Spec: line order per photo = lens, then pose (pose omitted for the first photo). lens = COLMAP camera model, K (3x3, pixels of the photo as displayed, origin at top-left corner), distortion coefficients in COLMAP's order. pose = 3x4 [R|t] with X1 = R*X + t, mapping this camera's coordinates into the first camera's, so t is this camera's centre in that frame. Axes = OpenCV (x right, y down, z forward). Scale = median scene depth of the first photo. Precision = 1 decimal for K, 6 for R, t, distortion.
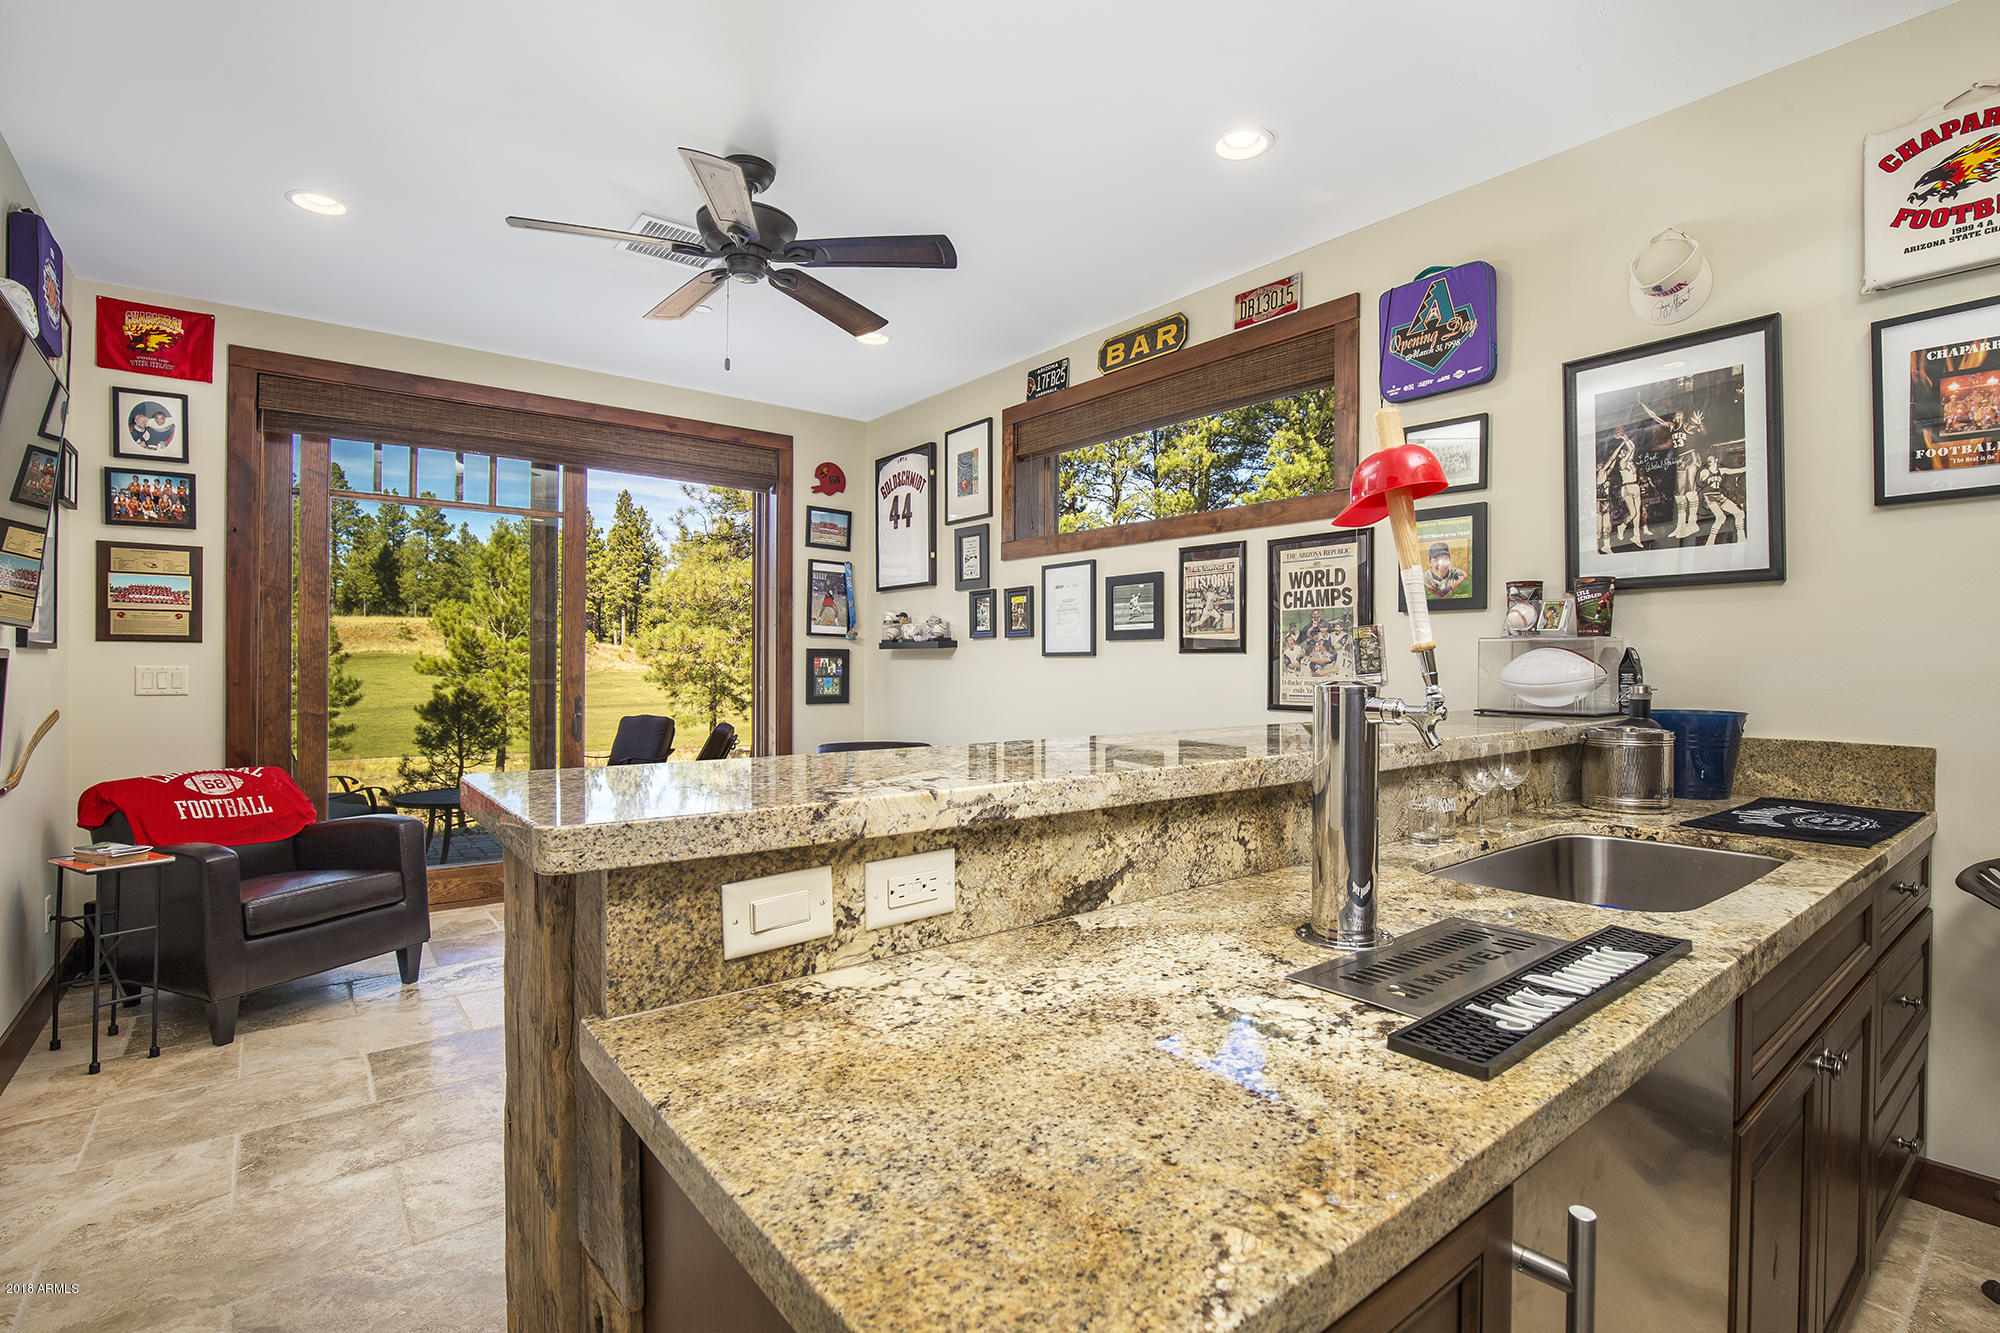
lens RADIAL K [[941.8, 0, 1014.4], [0, 941.8, 664.5], [0, 0, 1]] dist [-0.024305, 0.001200]
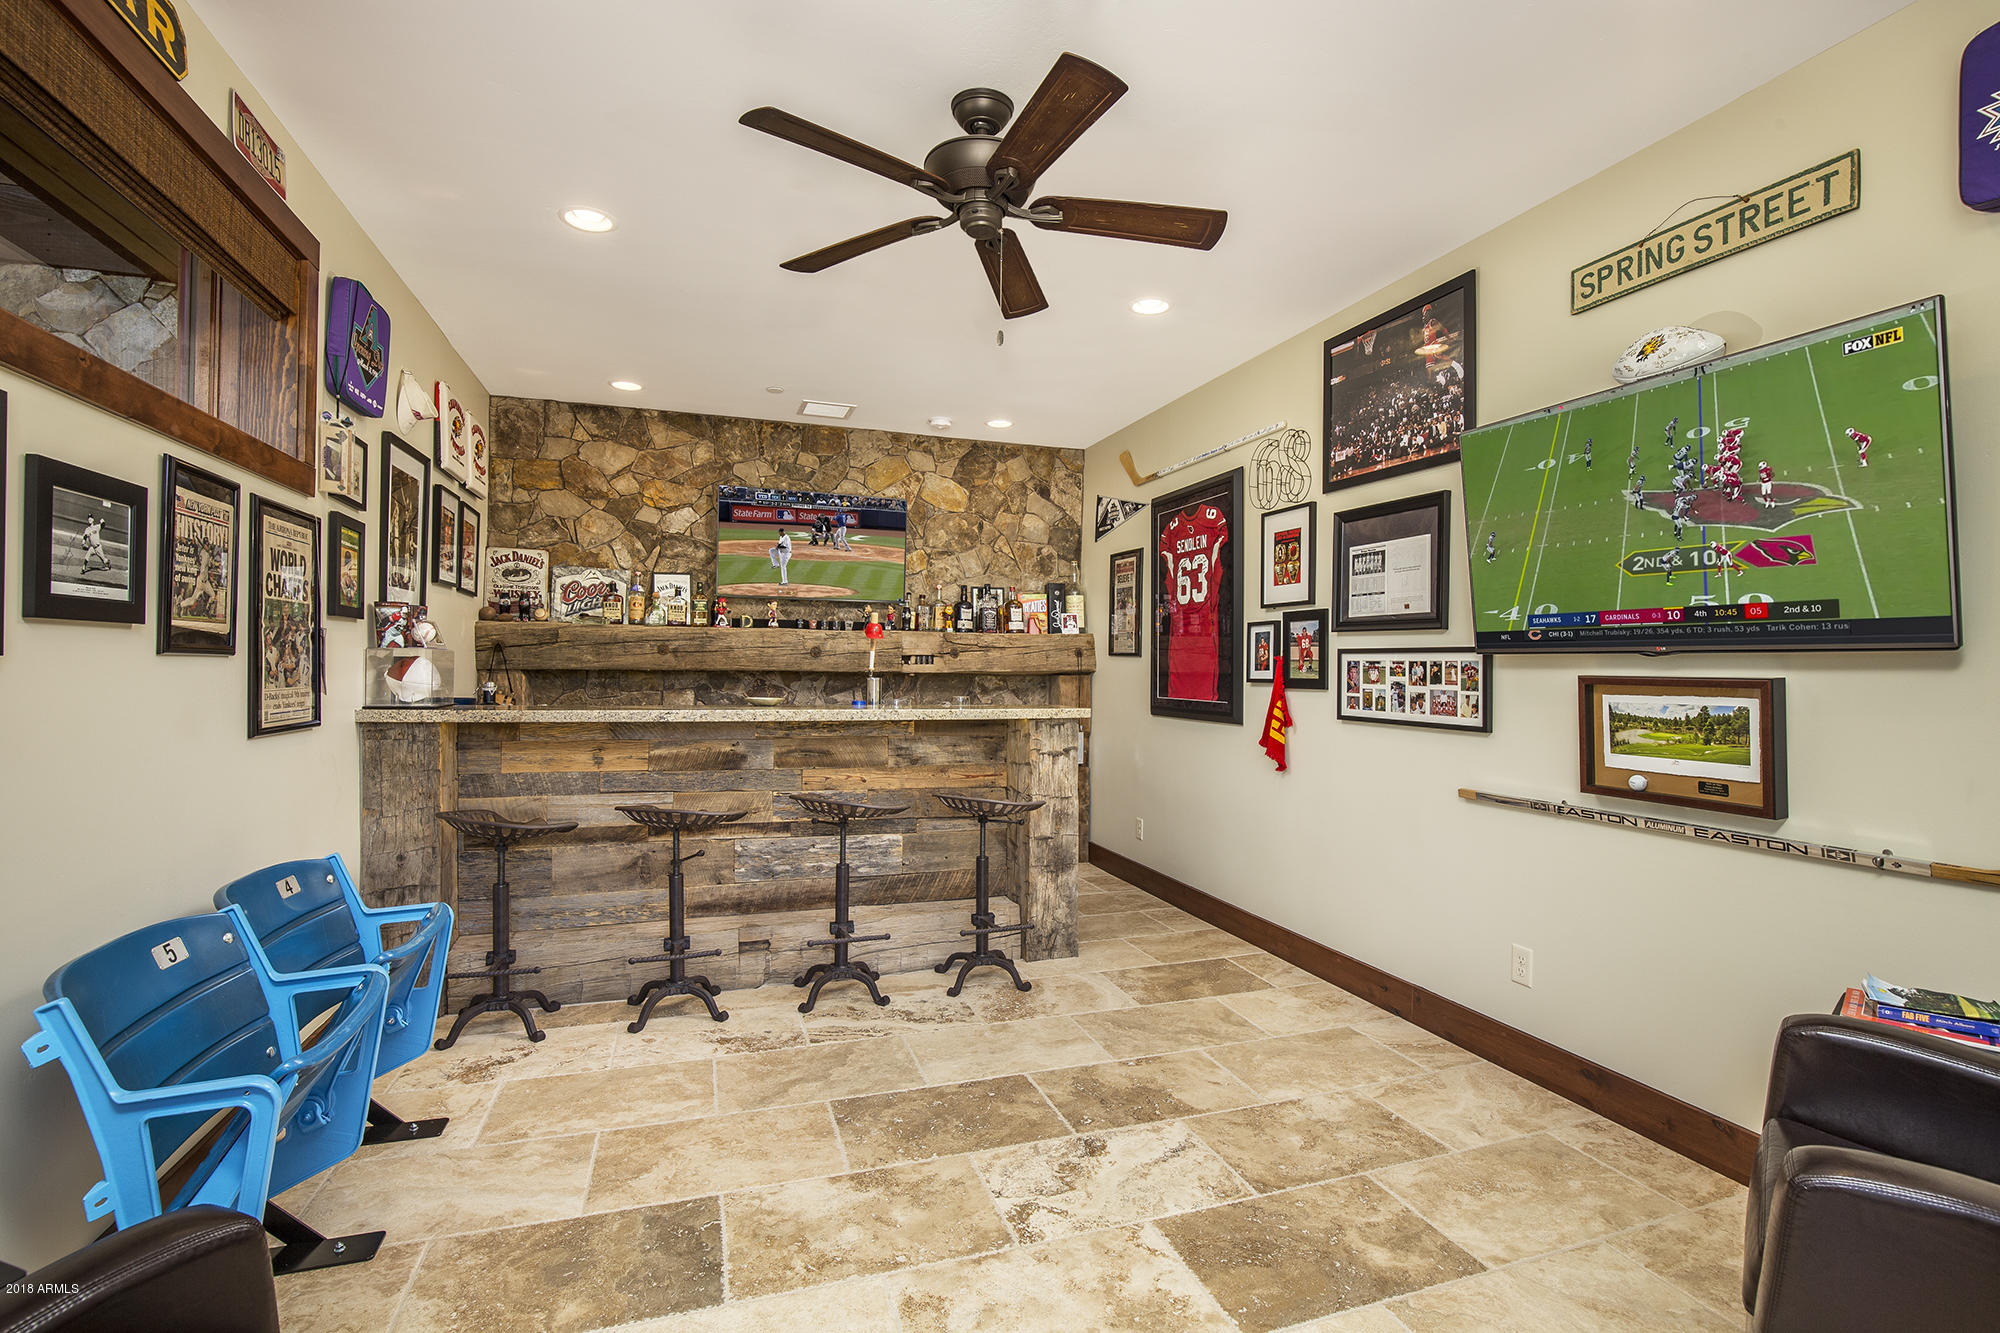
lens RADIAL K [[941.8, 0, 1014.4], [0, 941.8, 664.5], [0, 0, 1]] dist [-0.024305, 0.001200]
pose [[-0.942809, -0.013371, 0.333066, -0.504293], [-0.014170, 0.999900, 0.000030, -0.014238], [-0.333033, -0.004691, -0.942904, 1.499062]]
